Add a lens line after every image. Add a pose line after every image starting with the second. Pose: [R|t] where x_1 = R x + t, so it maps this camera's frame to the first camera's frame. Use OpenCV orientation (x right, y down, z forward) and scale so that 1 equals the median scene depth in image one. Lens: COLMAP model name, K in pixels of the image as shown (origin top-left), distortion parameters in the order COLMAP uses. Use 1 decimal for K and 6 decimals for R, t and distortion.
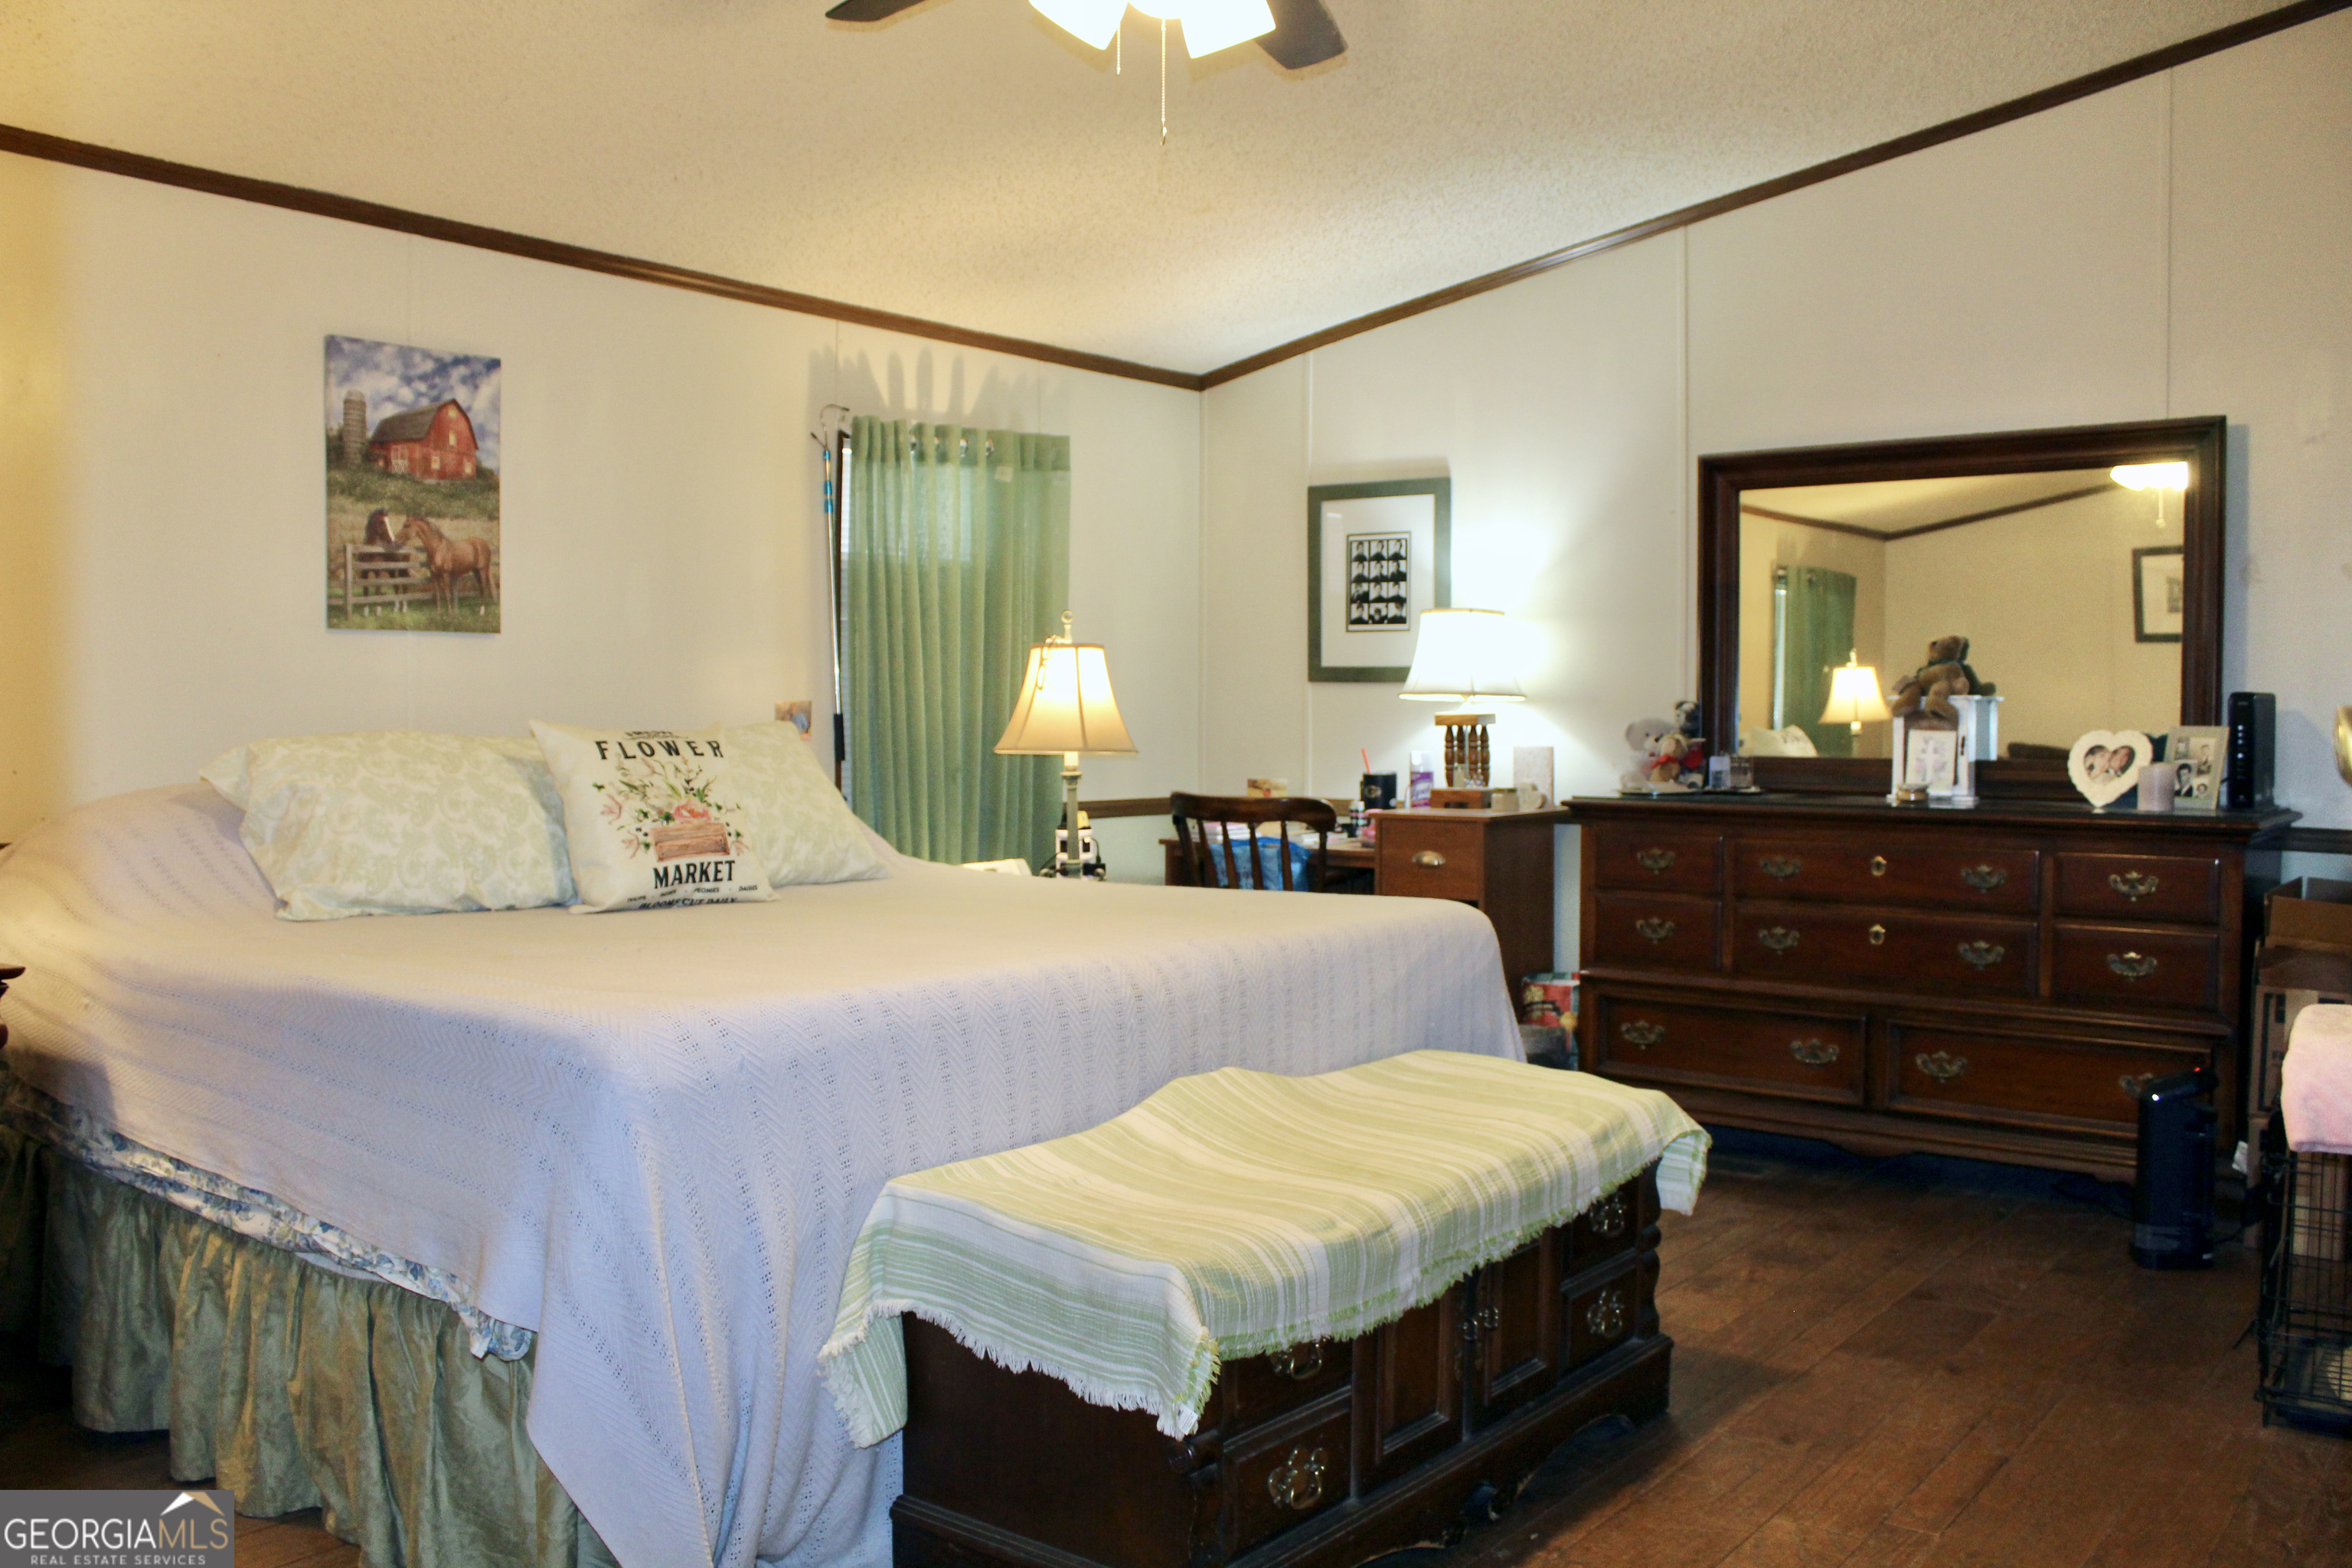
lens RADIAL K [[1970.4, 0, 1165.8], [0, 1970.4, 783.9], [0, 0, 1]] dist [-0.134242, 0.093229]
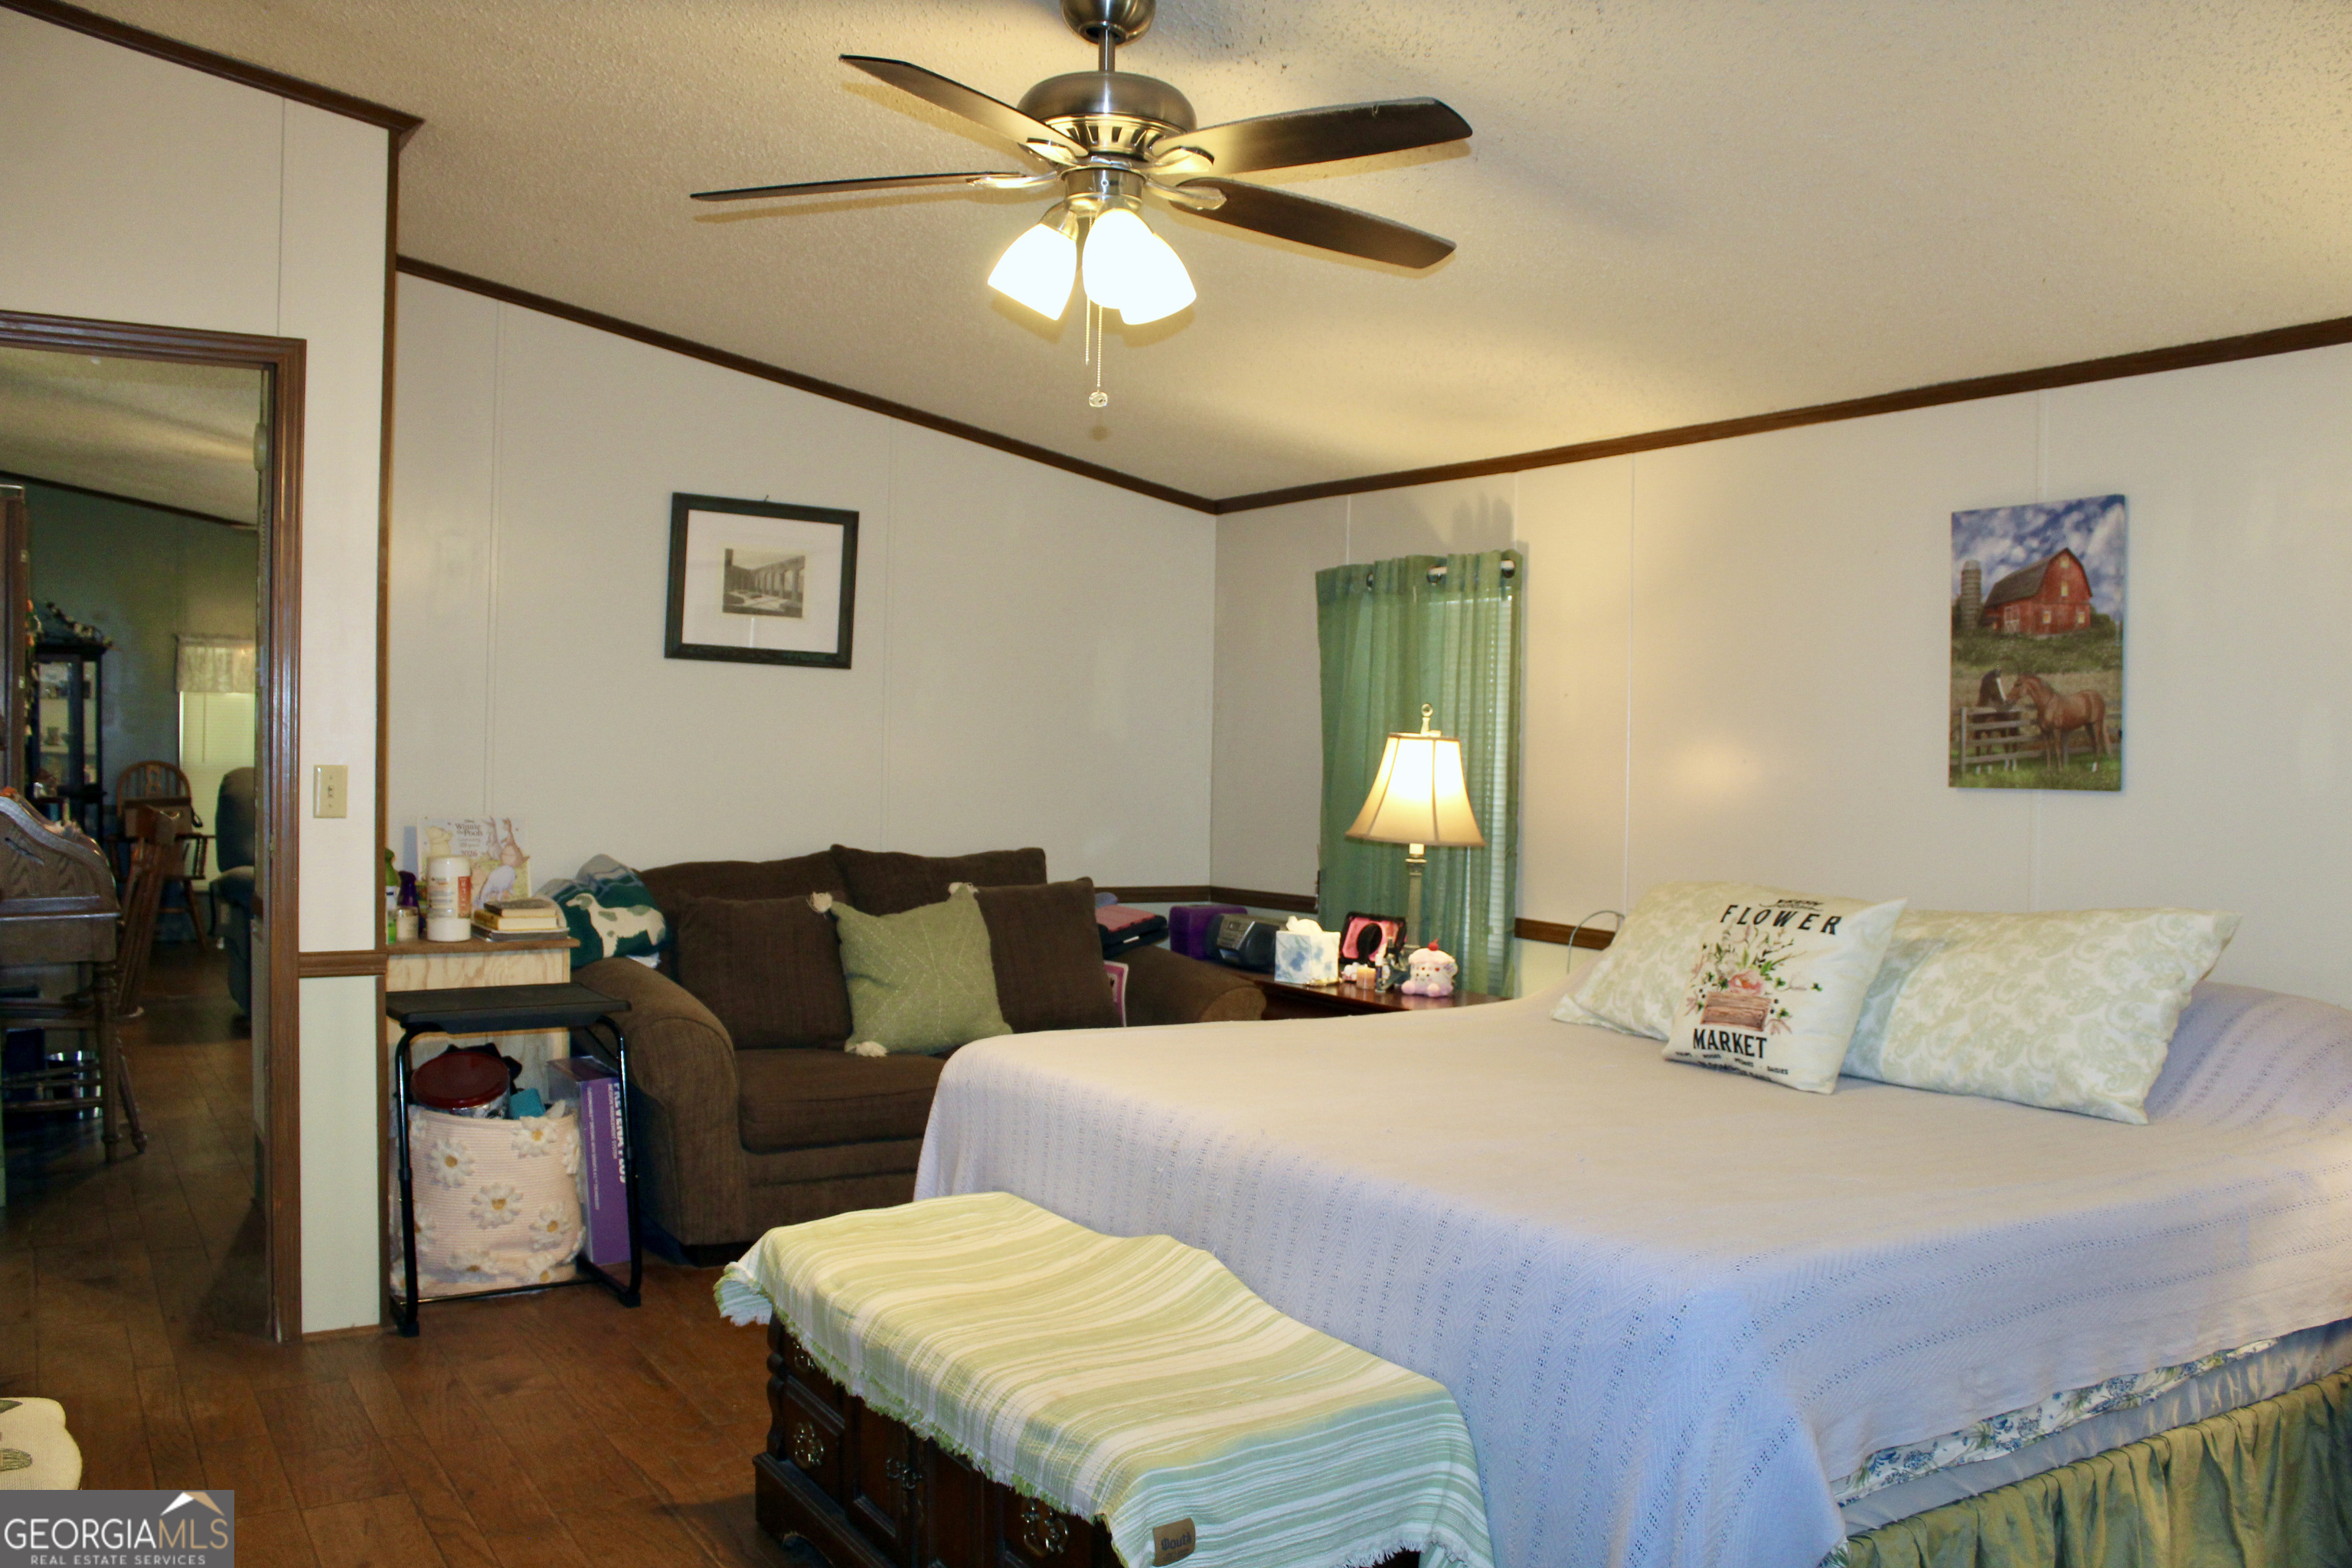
lens RADIAL K [[1970.4, 0, 1179.4], [0, 1970.4, 790.1], [0, 0, 1]] dist [-0.134242, 0.093229]
pose [[-0.342106, 0.013006, -0.939571, 0.697139], [-0.047357, 0.998395, 0.031063, -0.089022], [0.938467, 0.055122, -0.340941, 0.932429]]
